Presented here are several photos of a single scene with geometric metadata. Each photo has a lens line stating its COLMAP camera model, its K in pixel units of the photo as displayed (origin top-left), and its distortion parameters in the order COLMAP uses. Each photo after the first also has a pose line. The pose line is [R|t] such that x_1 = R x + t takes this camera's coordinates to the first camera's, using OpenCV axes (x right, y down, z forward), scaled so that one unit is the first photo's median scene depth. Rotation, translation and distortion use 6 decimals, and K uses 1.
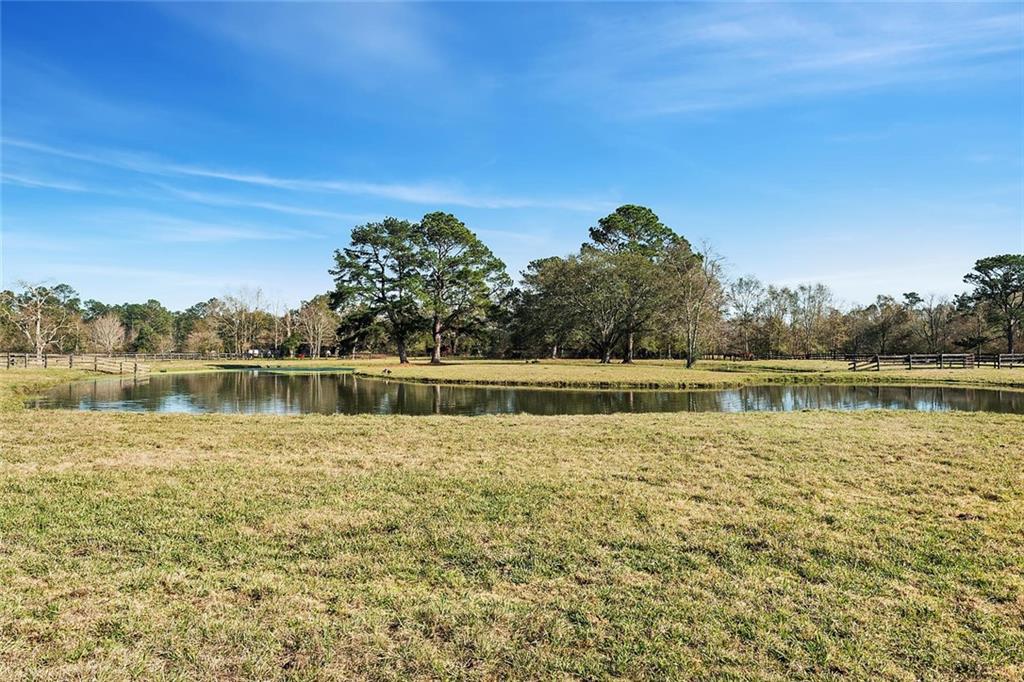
lens RADIAL K [[718.9, 0, 512.0], [0, 718.9, 341.0], [0, 0, 1]] dist [0.000364, 0.000805]
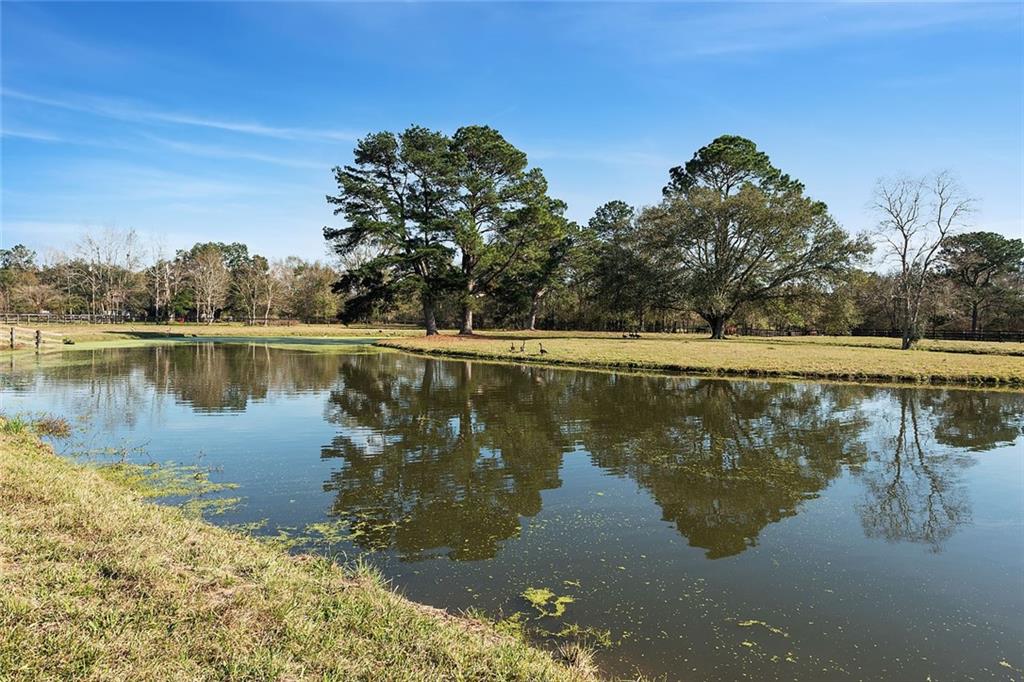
lens RADIAL K [[718.9, 0, 512.0], [0, 718.9, 341.0], [0, 0, 1]] dist [0.000364, 0.000805]
pose [[0.969832, 0.012630, 0.243448, -0.242950], [-0.023012, 0.998941, 0.039848, 0.006809], [-0.242687, -0.044248, 0.969095, 0.284941]]
